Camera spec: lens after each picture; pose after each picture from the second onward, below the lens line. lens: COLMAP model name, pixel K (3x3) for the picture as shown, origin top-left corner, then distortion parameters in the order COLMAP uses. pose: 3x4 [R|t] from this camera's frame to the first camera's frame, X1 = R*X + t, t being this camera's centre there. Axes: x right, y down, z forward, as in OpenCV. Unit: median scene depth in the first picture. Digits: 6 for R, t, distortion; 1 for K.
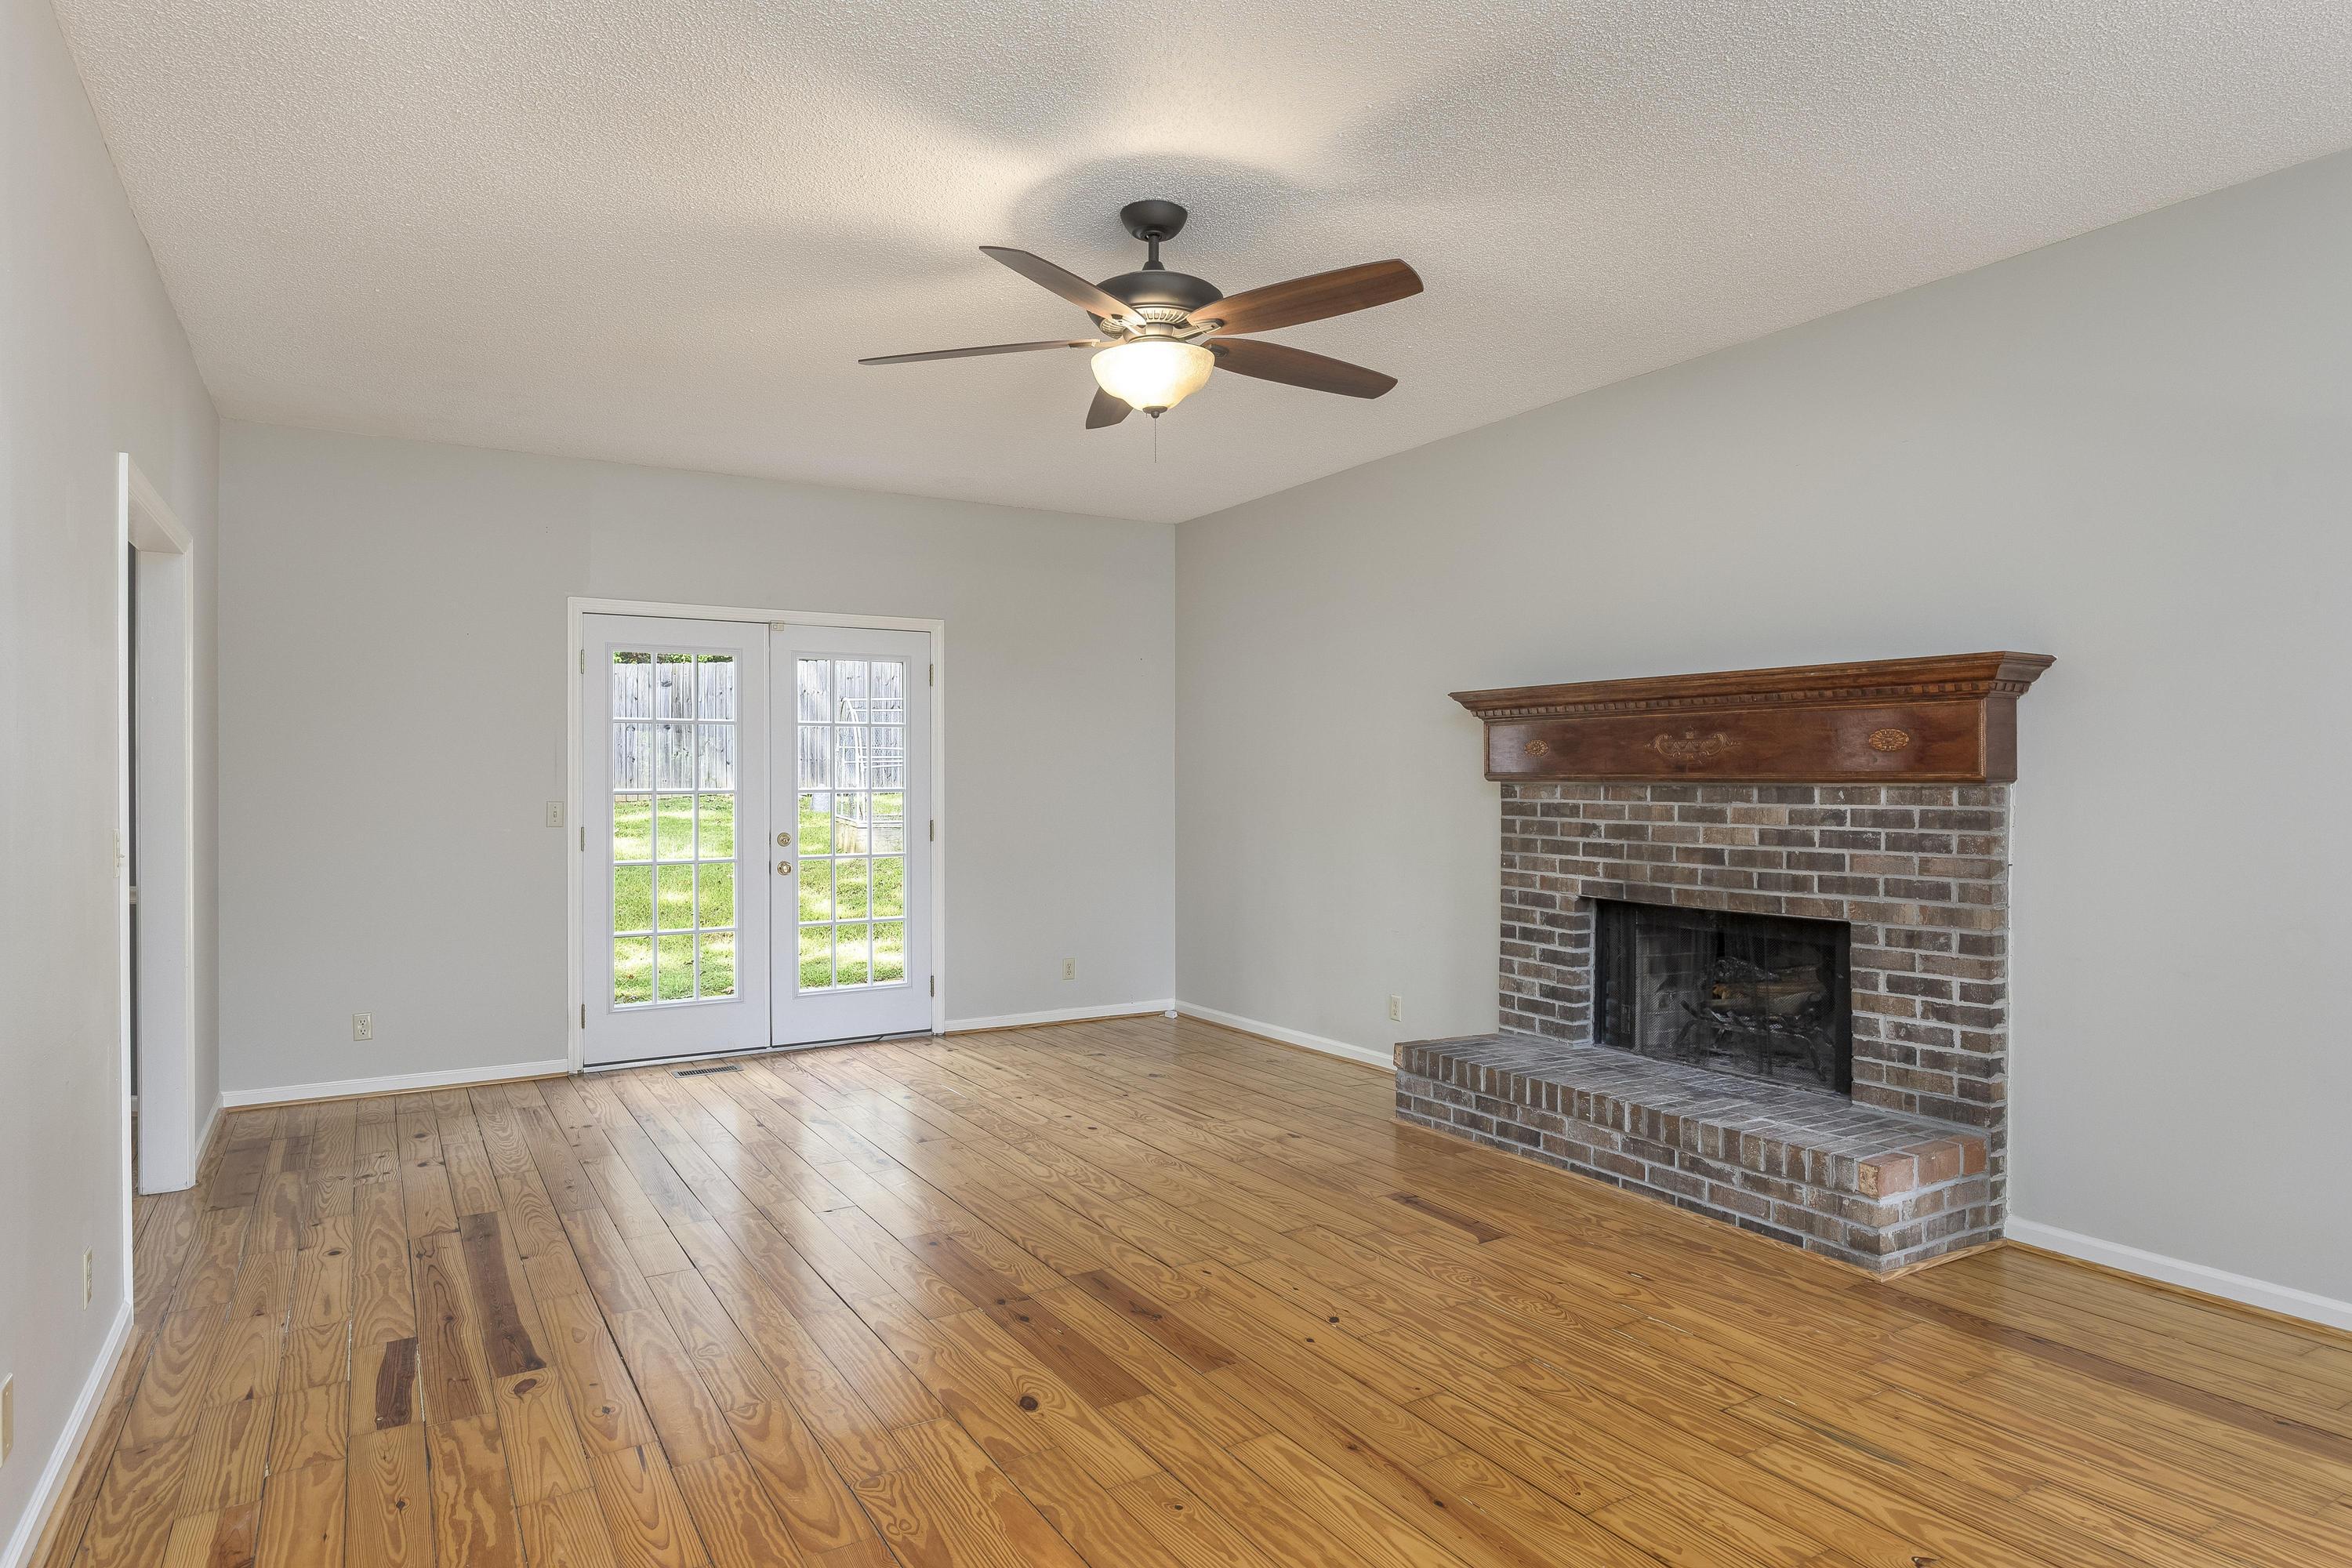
lens RADIAL K [[1360.3, 0, 1169.1], [0, 1360.3, 776.2], [0, 0, 1]] dist [-0.002534, -0.000233]
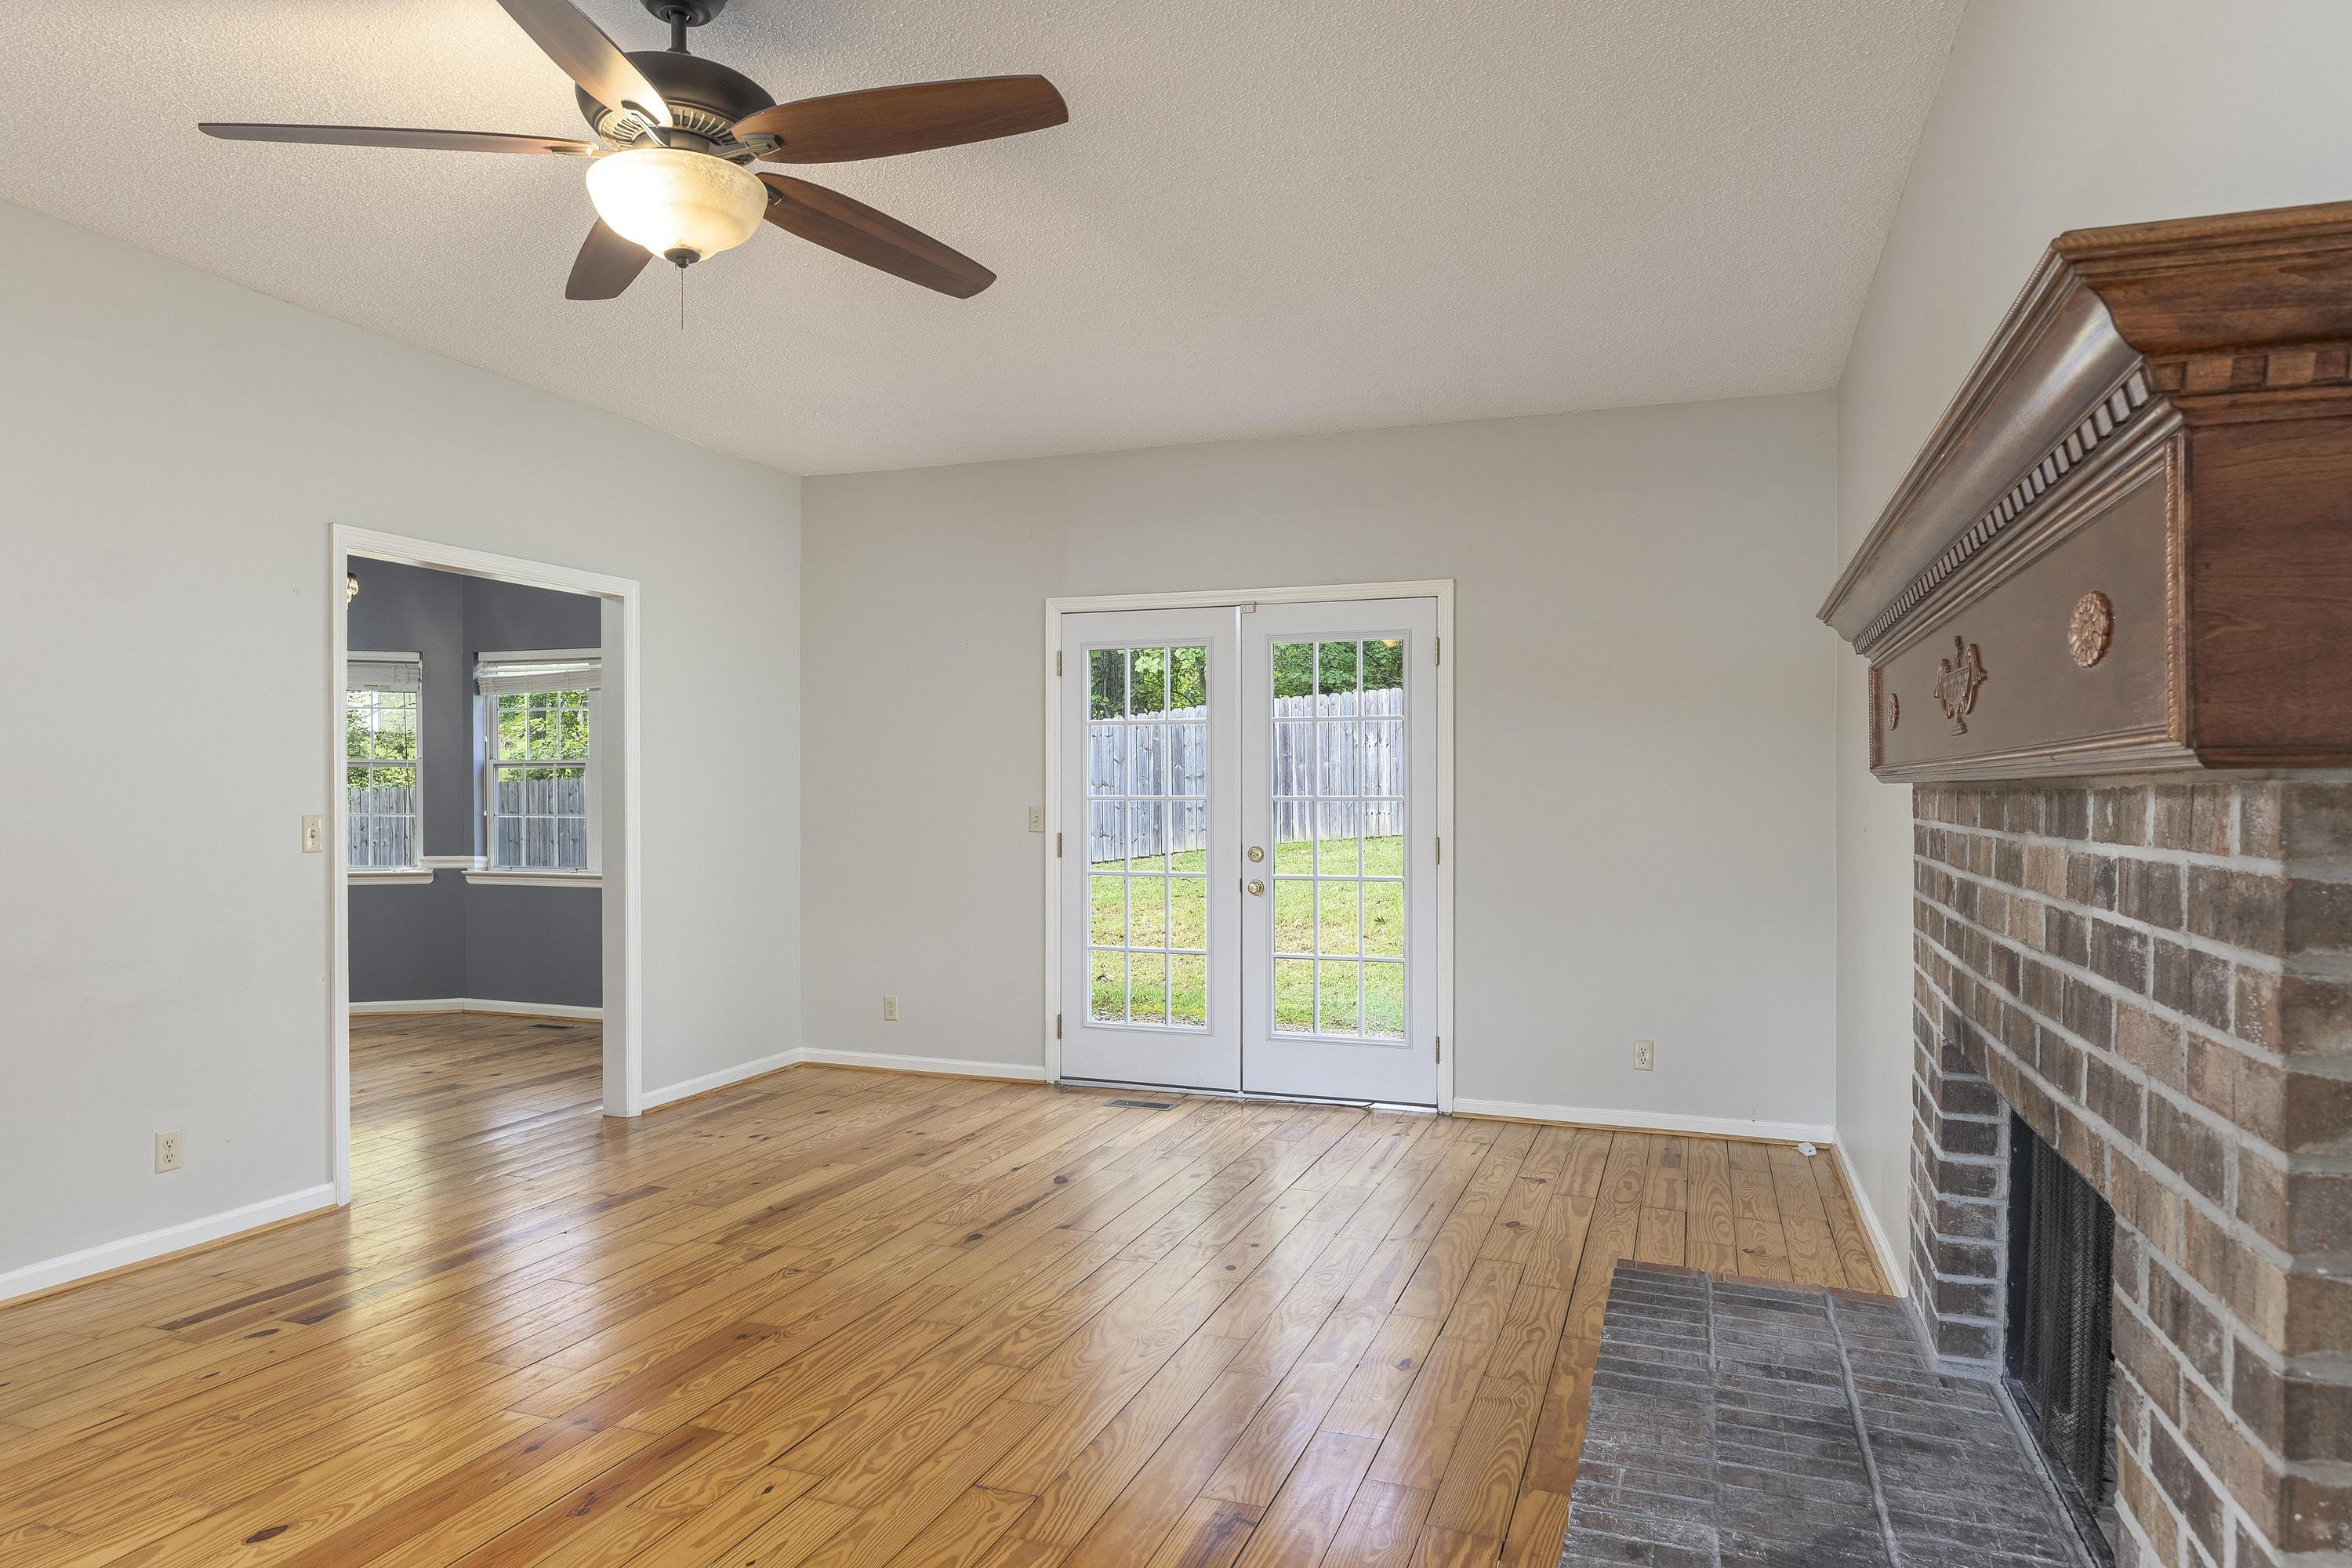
lens RADIAL K [[1435.7, 0, 1171.0], [0, 1435.7, 803.5], [0, 0, 1]] dist [-0.006020, -0.001259]
pose [[0.627087, 0.010269, -0.778882, 0.524544], [-0.004515, 0.999944, 0.009548, 0.007817], [0.778936, -0.002471, 0.627098, 0.518124]]
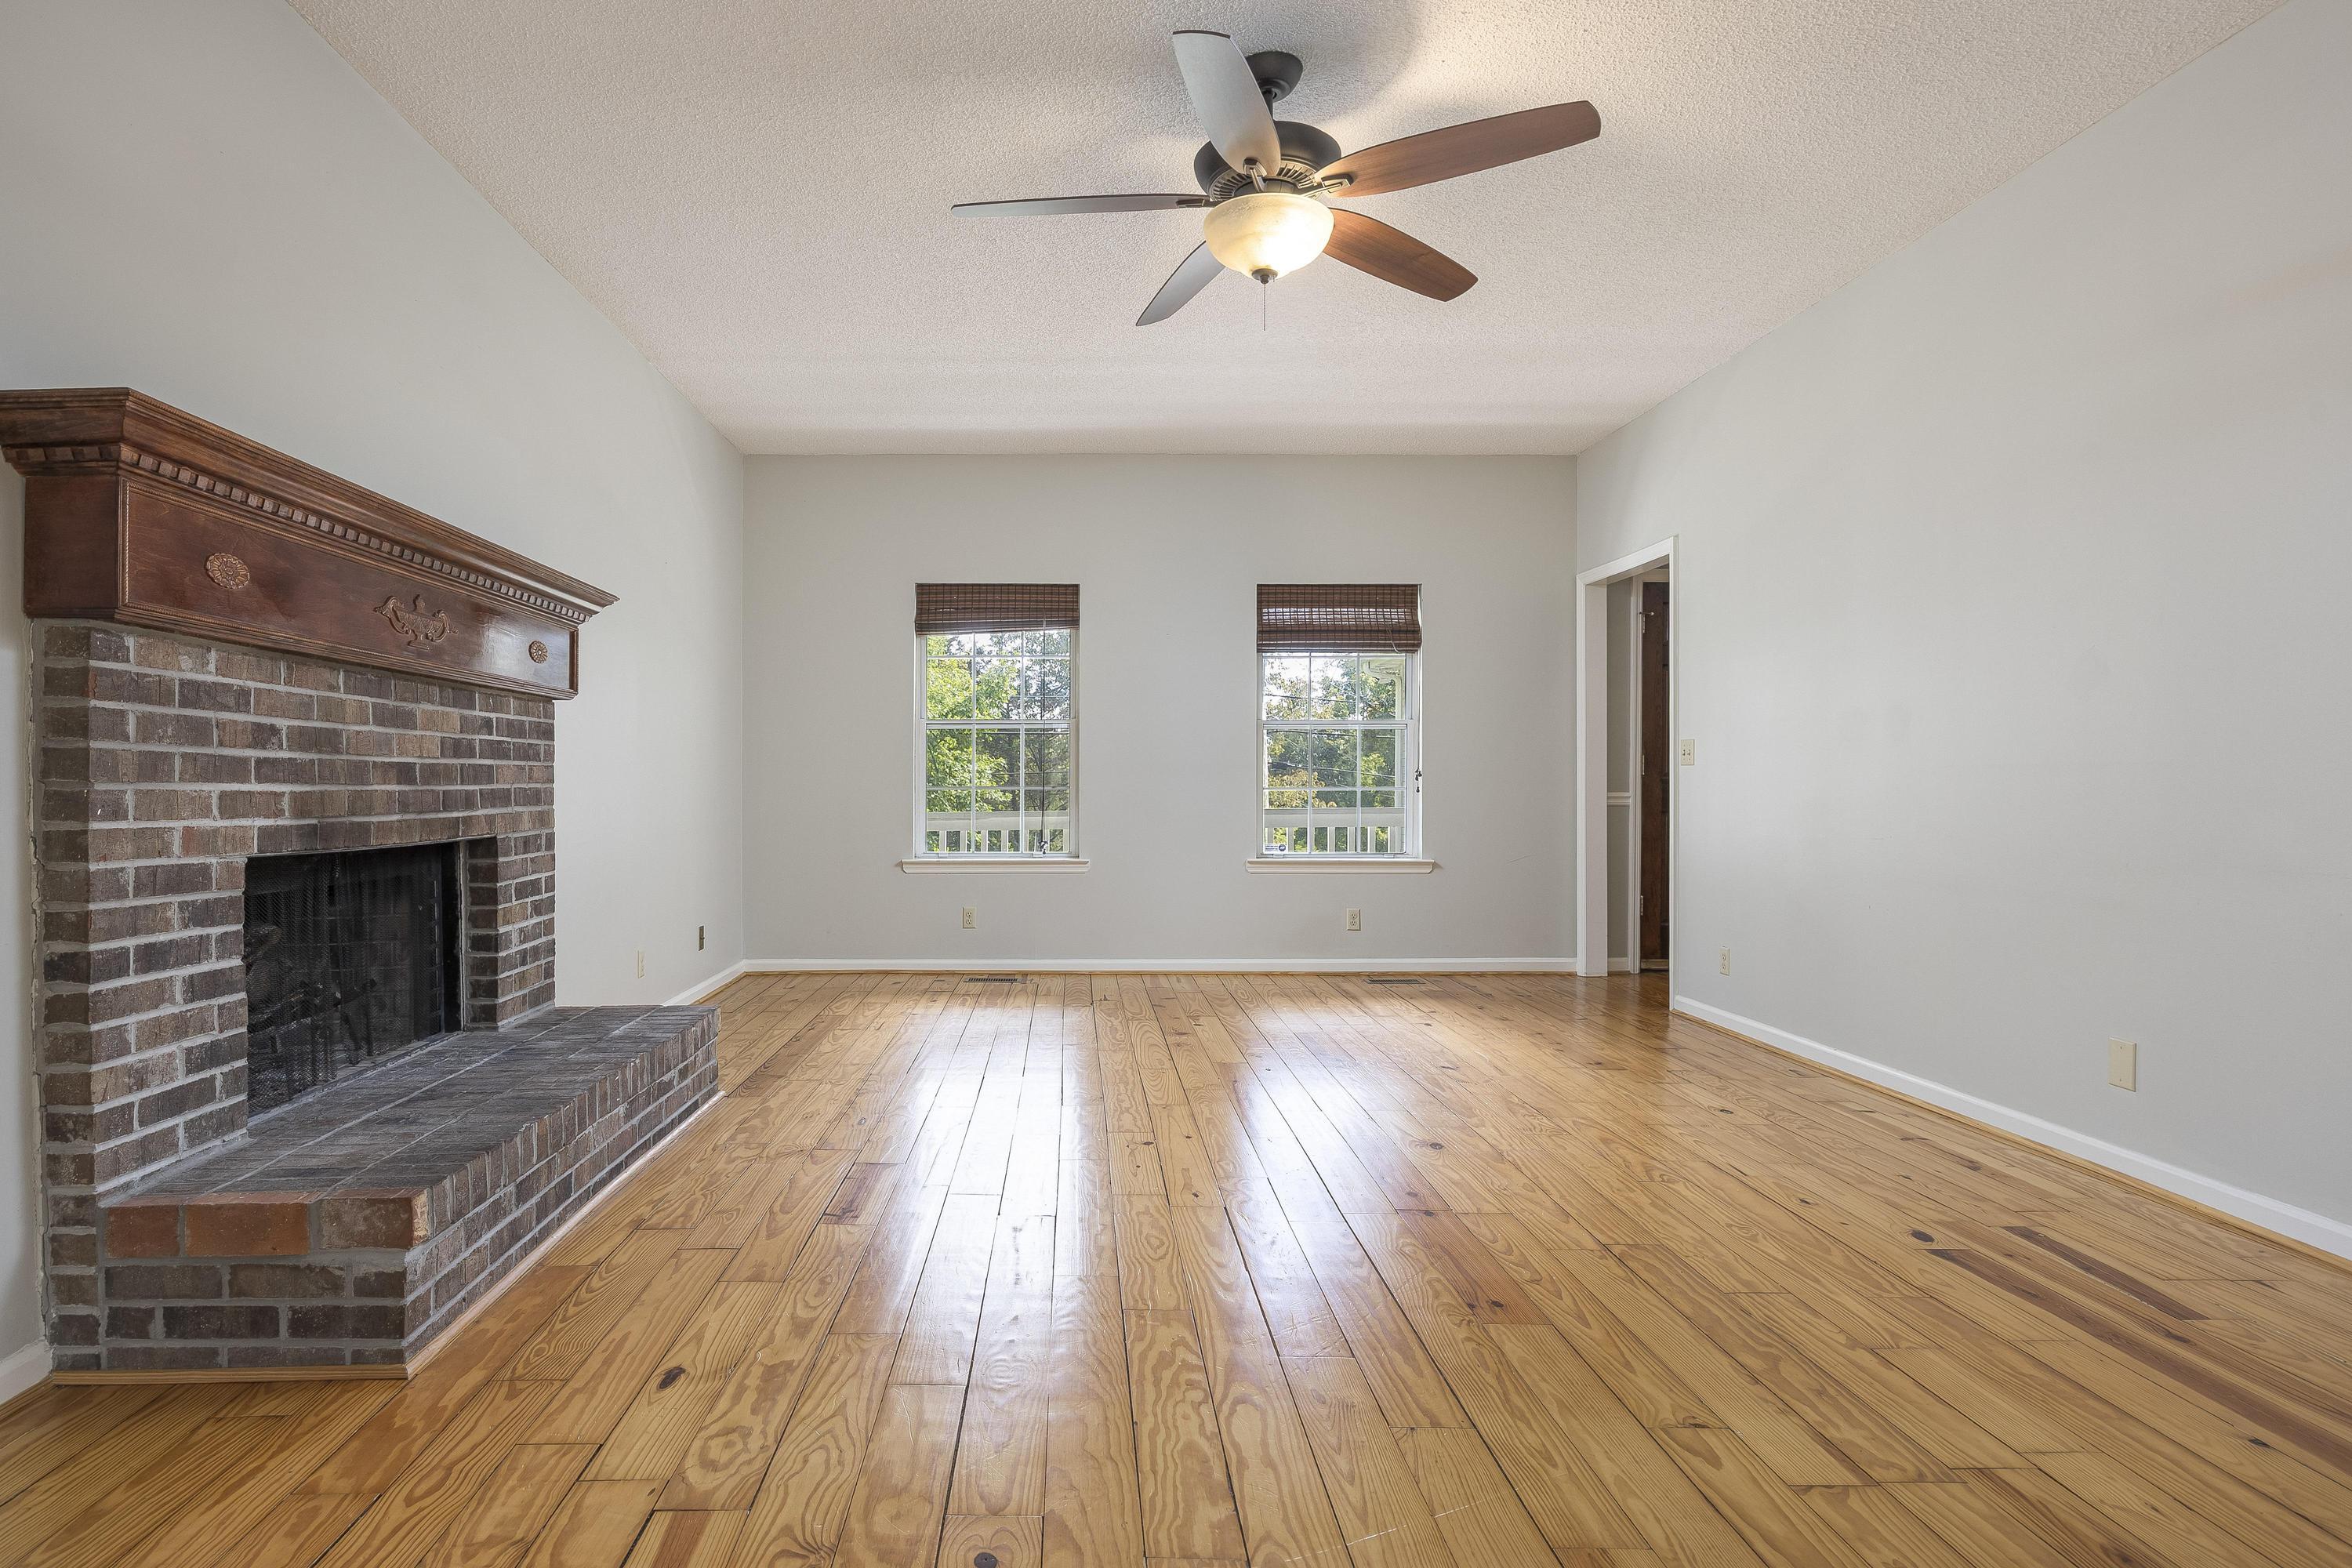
lens RADIAL K [[1223.4, 0, 1173.8], [0, 1223.4, 780.1], [0, 0, 1]] dist [-0.001384, -0.000179]
pose [[-0.898942, 0.006743, 0.438017, -0.249713], [0.003678, 0.999962, -0.007846, 0.063809], [-0.438053, -0.005442, -0.898933, 1.302604]]
